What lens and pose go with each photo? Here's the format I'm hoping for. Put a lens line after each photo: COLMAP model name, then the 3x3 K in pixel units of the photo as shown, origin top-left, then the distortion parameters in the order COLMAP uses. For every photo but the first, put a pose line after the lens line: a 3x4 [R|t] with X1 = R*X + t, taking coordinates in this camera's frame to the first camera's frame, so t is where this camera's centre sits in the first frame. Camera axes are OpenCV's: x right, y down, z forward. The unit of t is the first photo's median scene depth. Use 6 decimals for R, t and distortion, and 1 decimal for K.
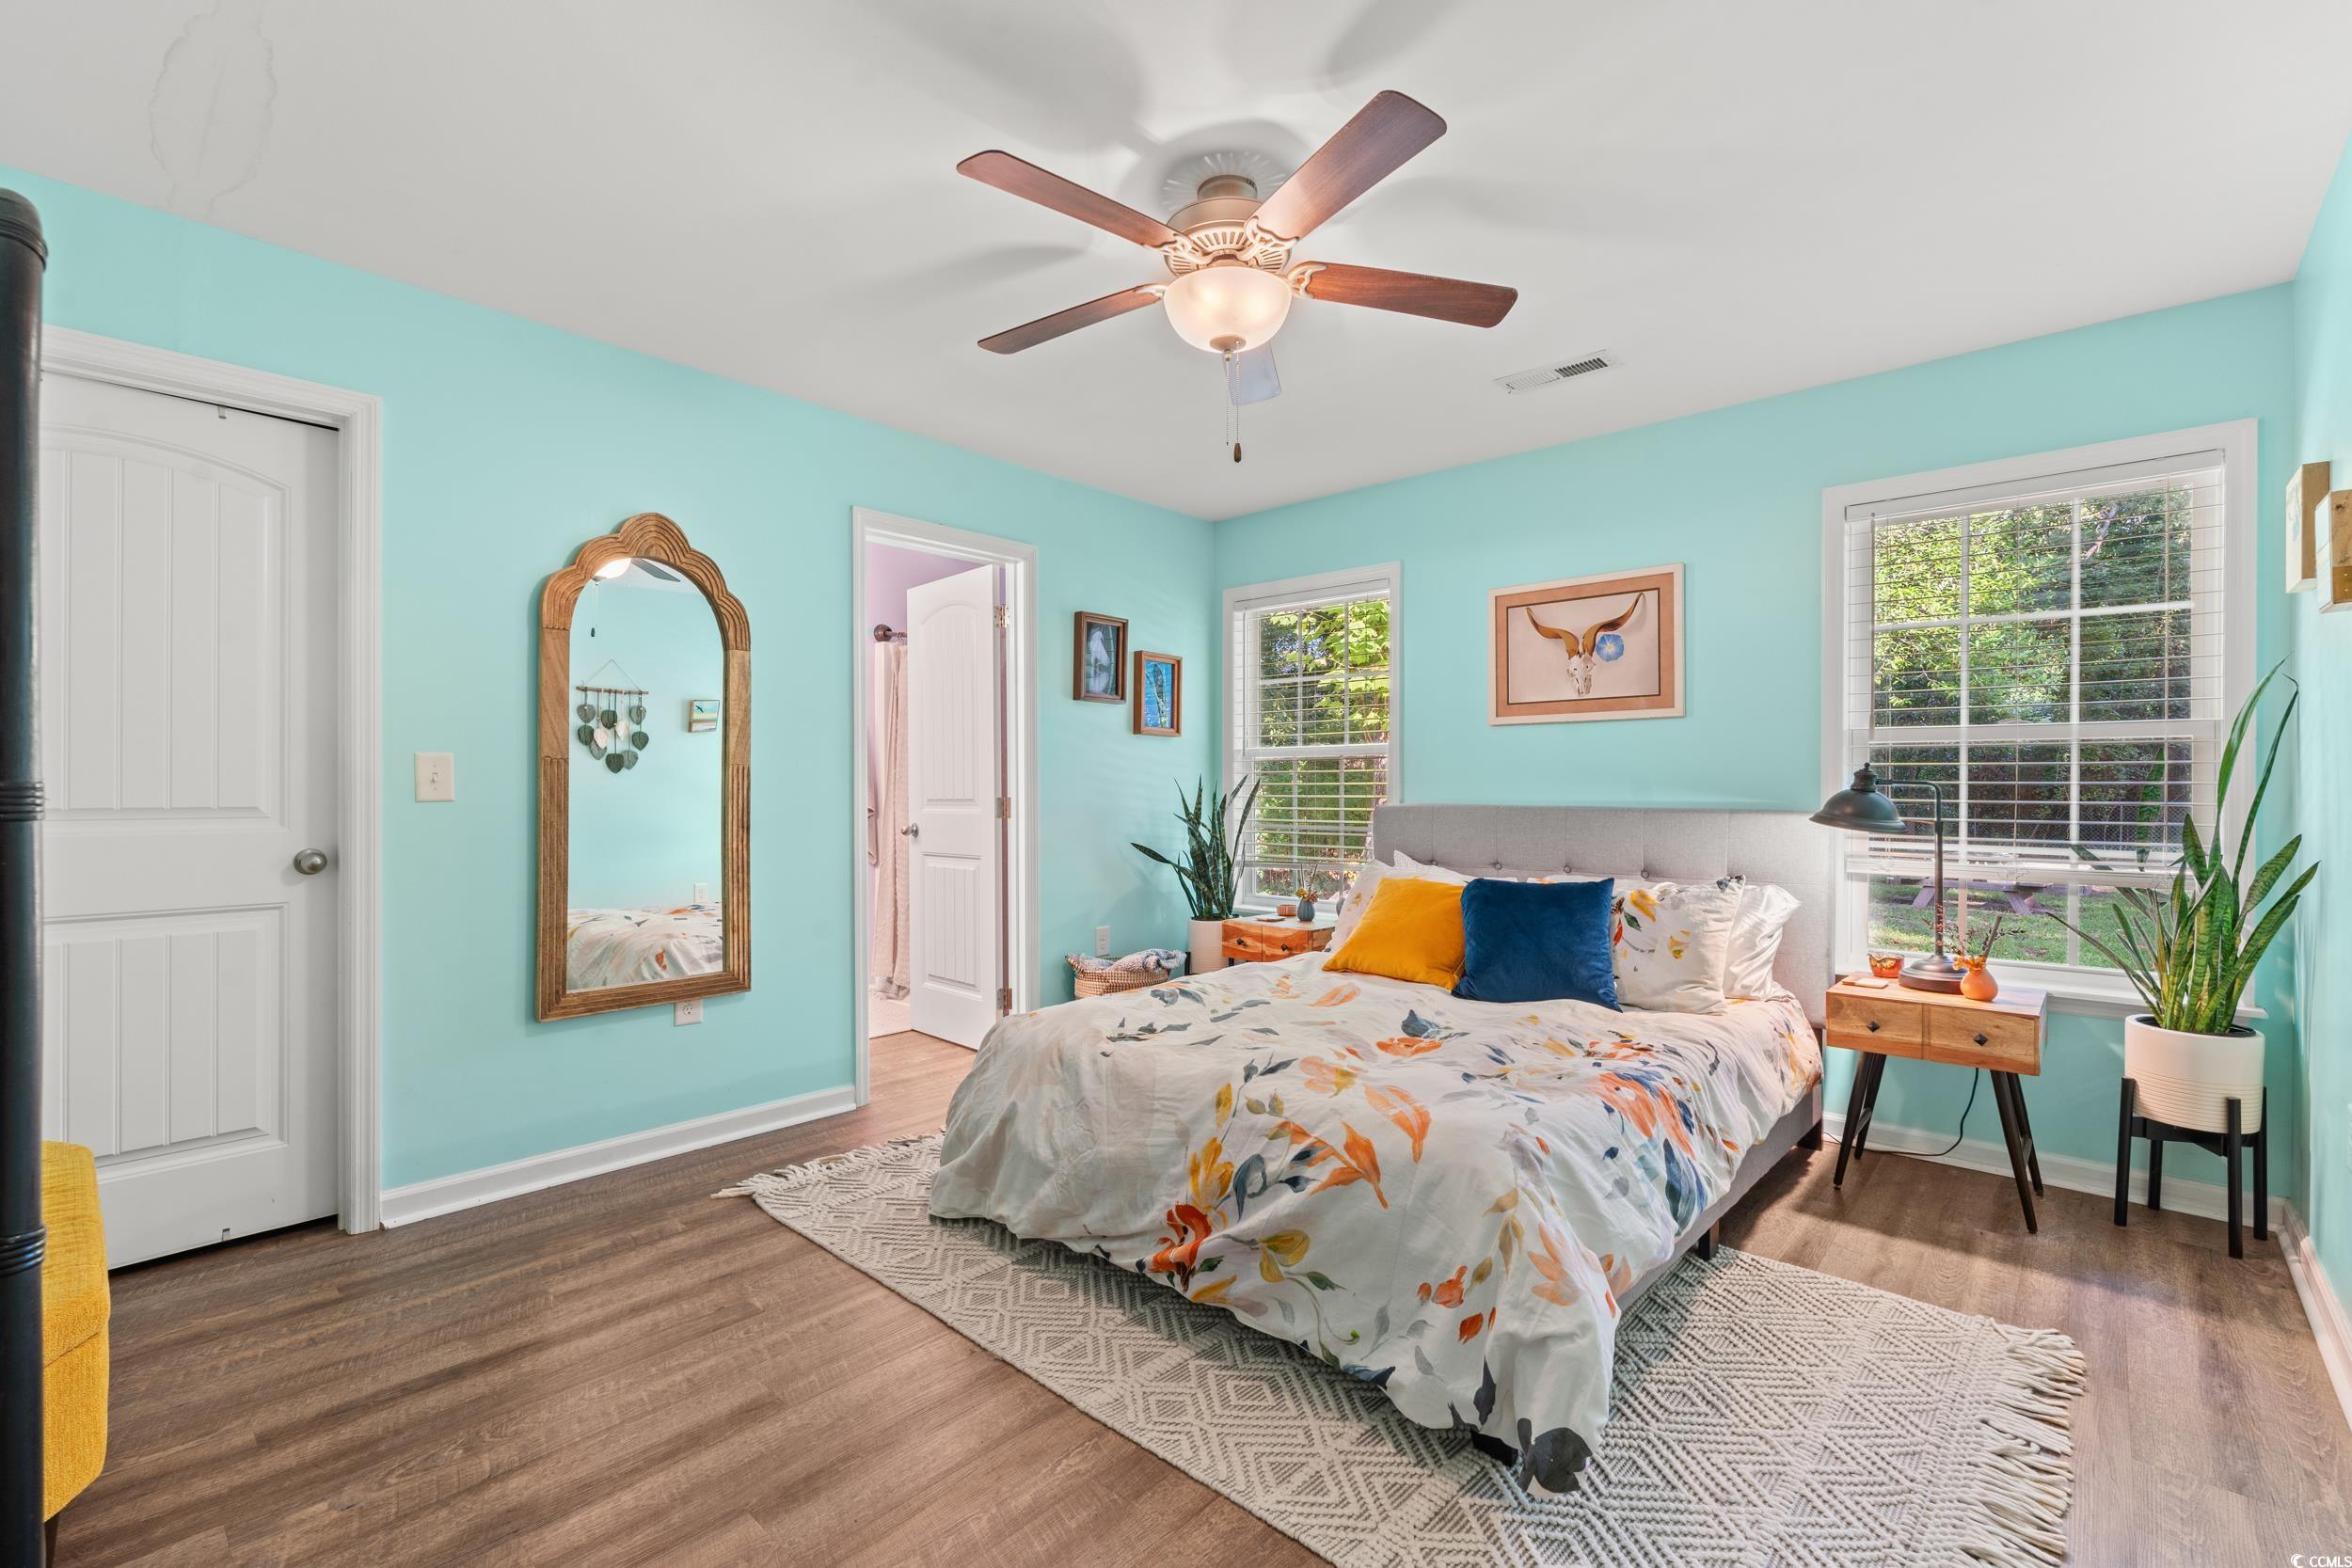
lens RADIAL K [[1024.7, 0, 1186.0], [0, 1024.7, 785.3], [0, 0, 1]] dist [-0.001141, -0.000238]
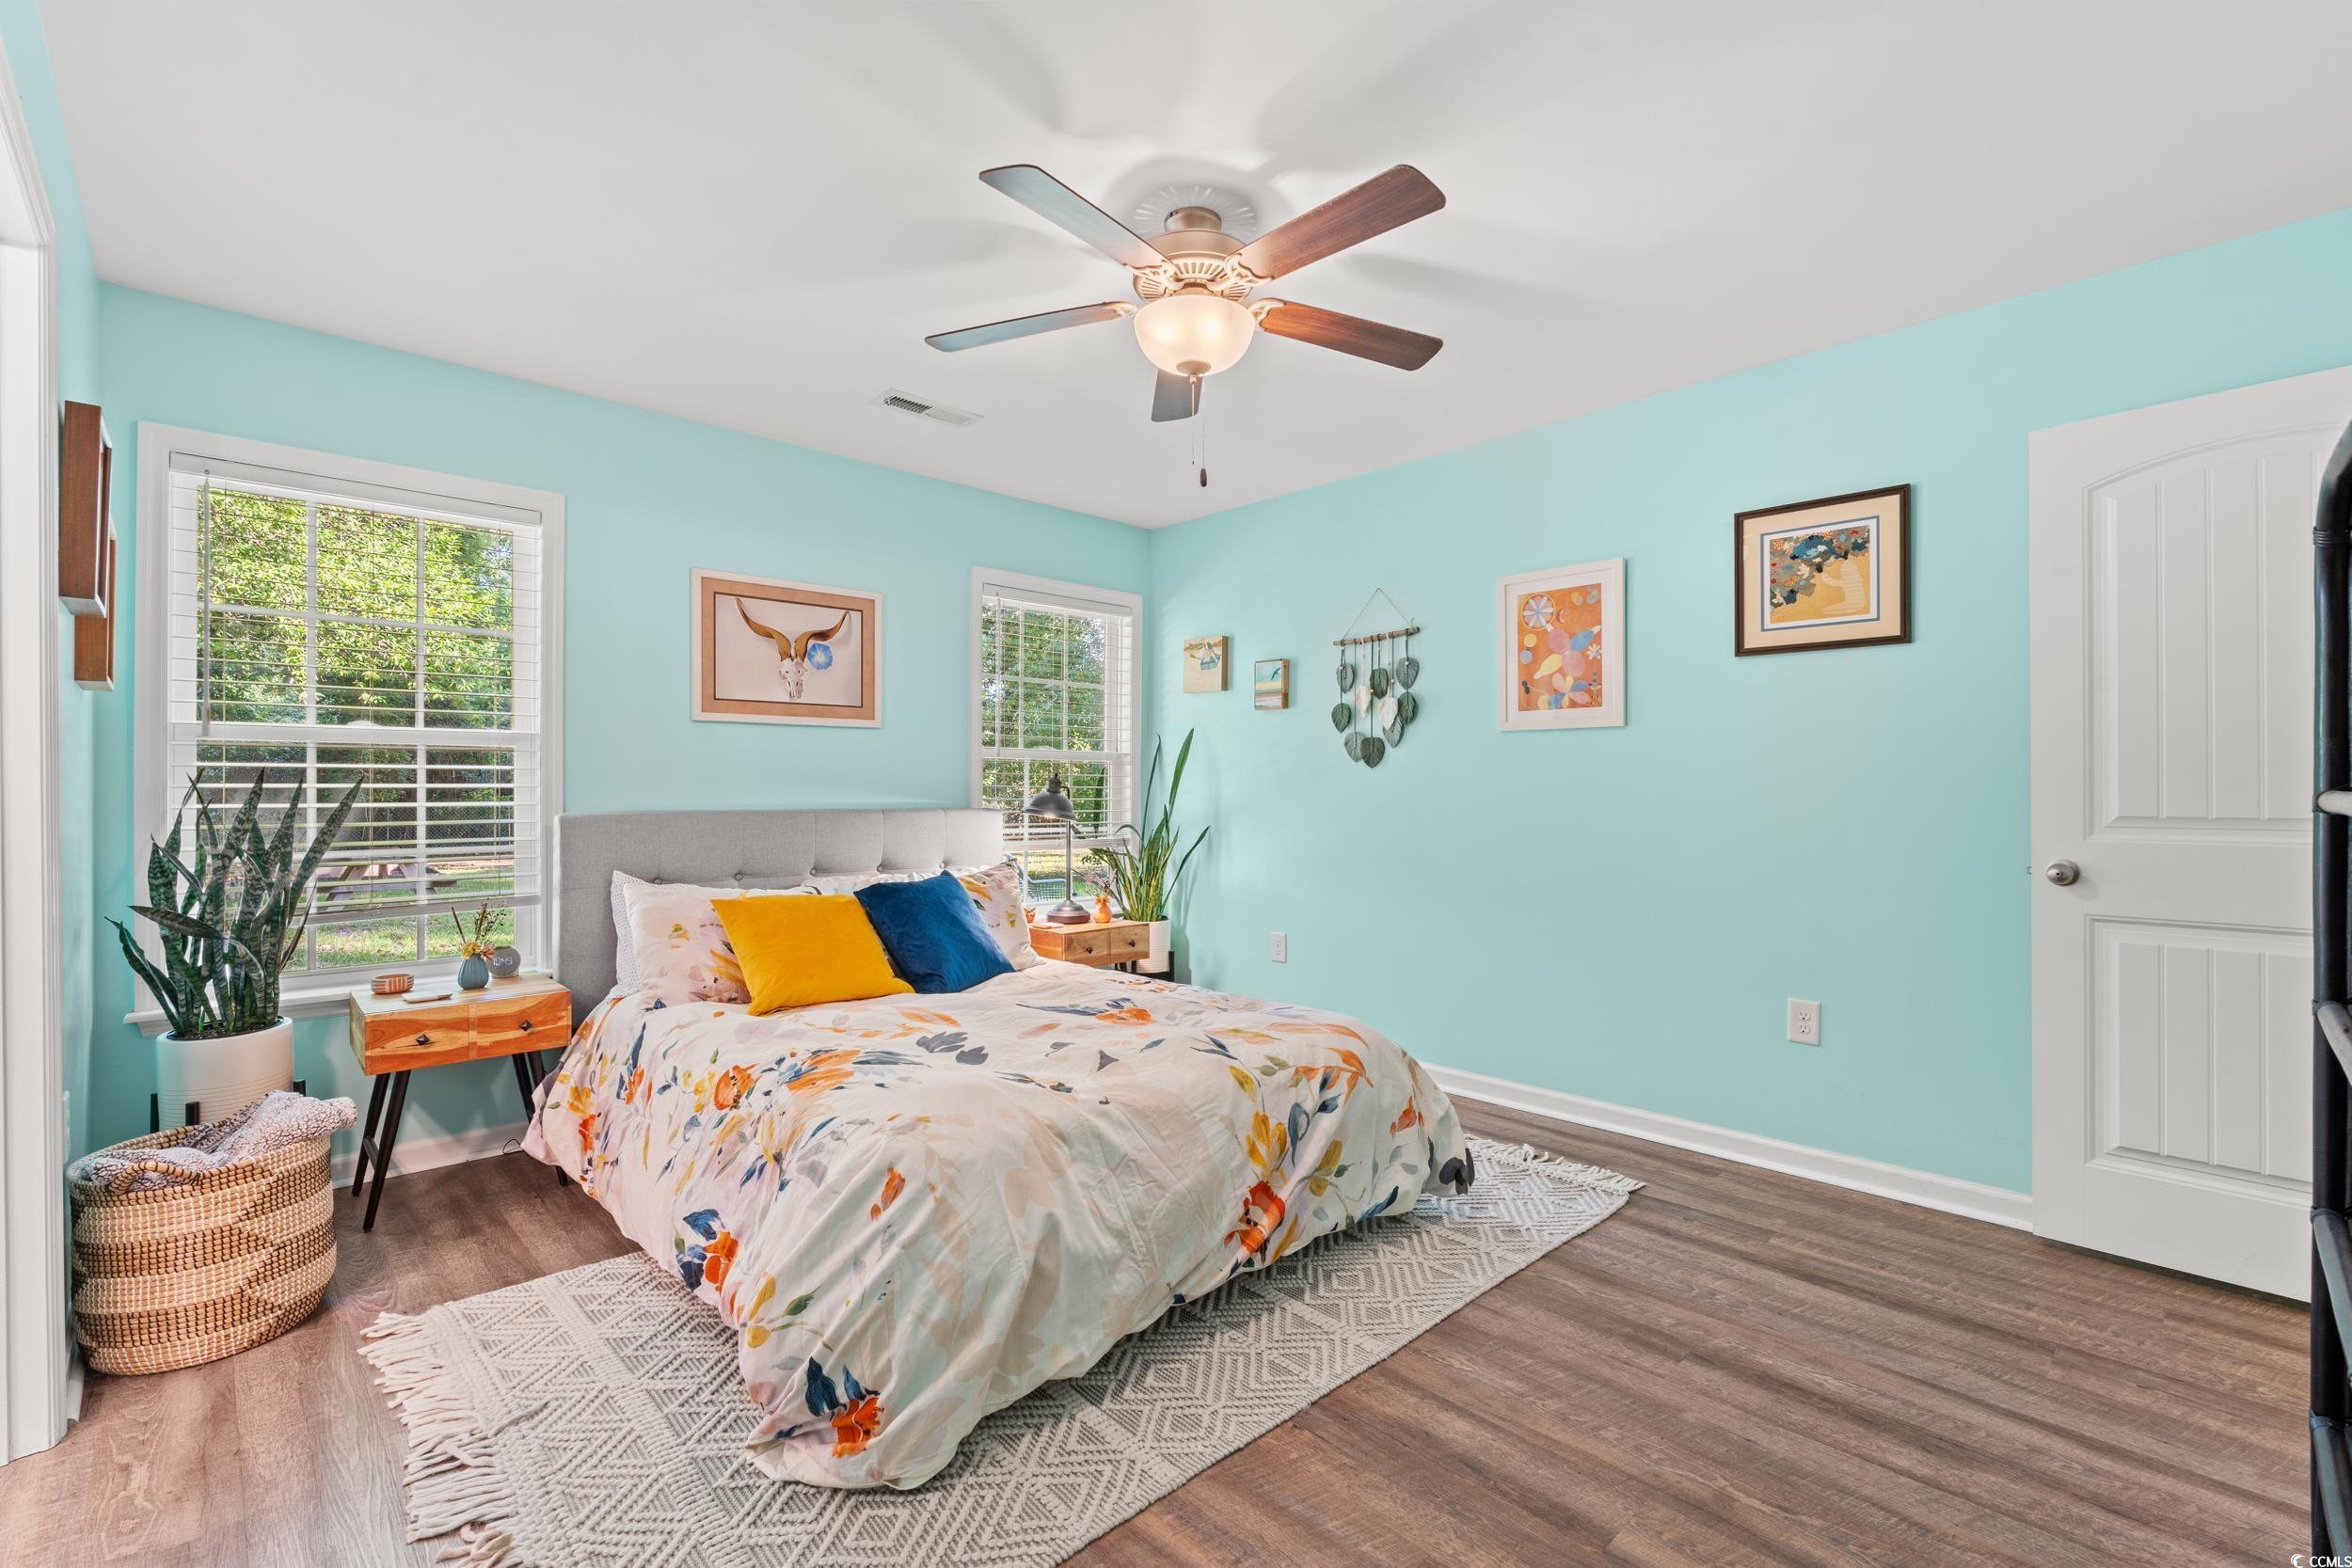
lens RADIAL K [[1024.7, 0, 1186.0], [0, 1024.7, 785.3], [0, 0, 1]] dist [-0.001141, -0.000238]
pose [[0.070154, 0.000839, 0.997536, -0.876542], [0.000075, 1.000000, -0.000846, -0.004086], [-0.997536, 0.000134, 0.070154, 0.818055]]
